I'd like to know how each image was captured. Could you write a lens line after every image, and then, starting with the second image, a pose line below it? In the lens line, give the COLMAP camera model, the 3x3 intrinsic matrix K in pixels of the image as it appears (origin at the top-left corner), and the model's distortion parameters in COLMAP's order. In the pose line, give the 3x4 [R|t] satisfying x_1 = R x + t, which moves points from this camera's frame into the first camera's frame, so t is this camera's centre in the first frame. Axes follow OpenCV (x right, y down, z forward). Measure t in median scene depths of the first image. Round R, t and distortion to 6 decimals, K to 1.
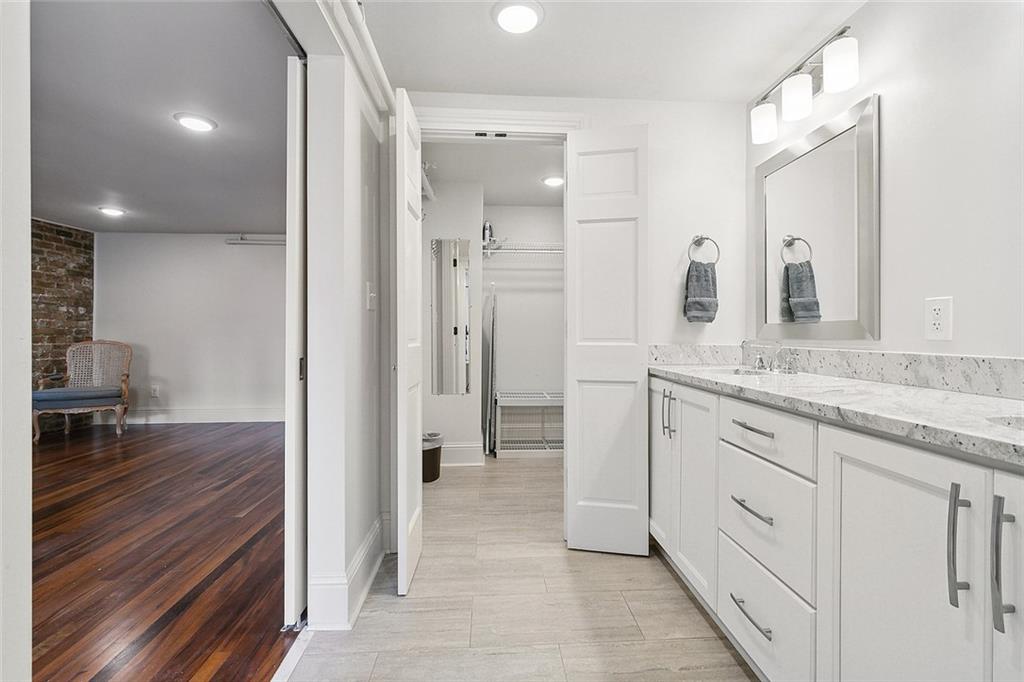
lens RADIAL K [[458.5, 0, 515.5], [0, 458.5, 339.6], [0, 0, 1]] dist [0.008365, -0.004429]
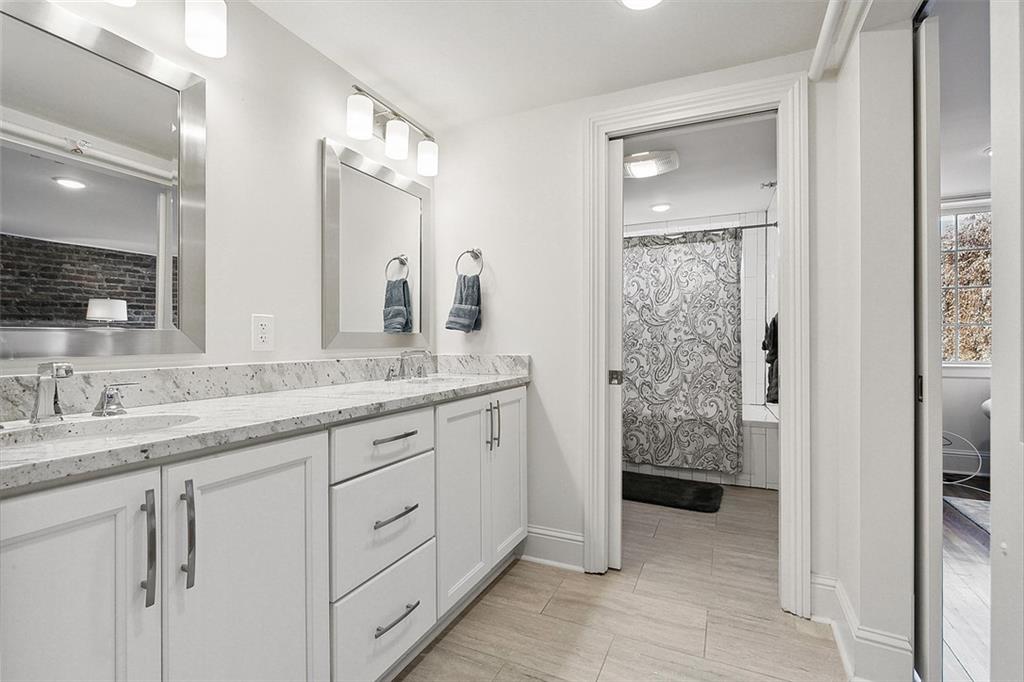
lens RADIAL K [[458.5, 0, 515.5], [0, 458.5, 339.6], [0, 0, 1]] dist [0.008365, -0.004429]
pose [[-0.876830, 0.000729, 0.480801, -0.218942], [0.007036, 0.999911, 0.011315, -0.037642], [-0.480750, 0.013304, -0.876757, 1.760577]]
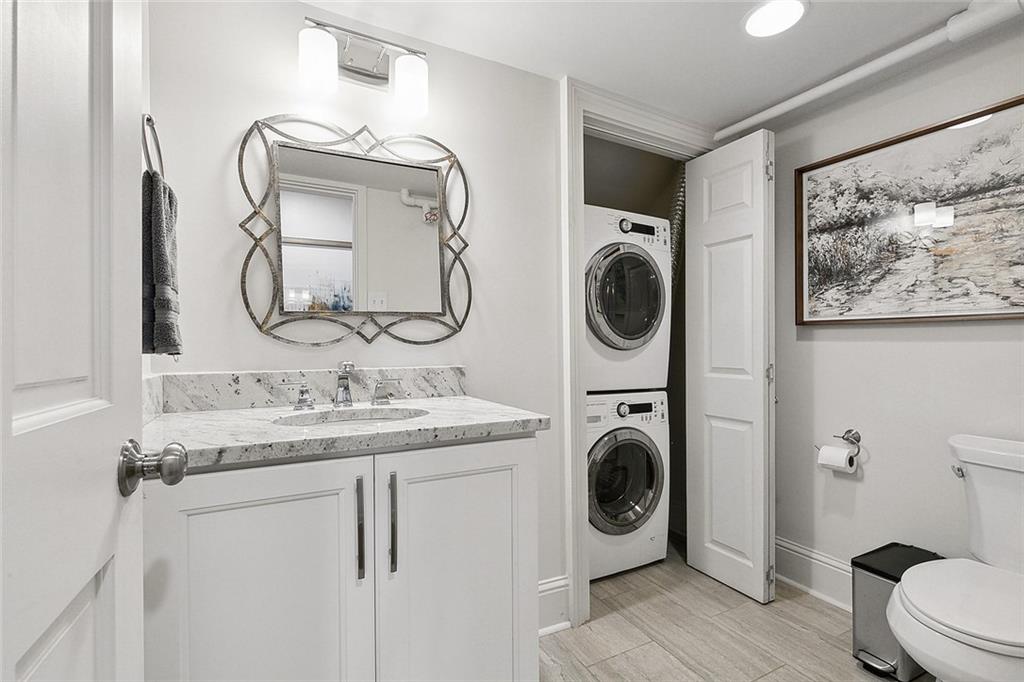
lens RADIAL K [[458.5, 0, 515.5], [0, 458.5, 339.6], [0, 0, 1]] dist [0.008365, -0.004429]
pose [[-0.418602, 0.004332, 0.908159, -0.235701], [0.009087, 0.999959, -0.000581, -0.039074], [-0.908124, 0.008009, -0.418624, 1.523947]]
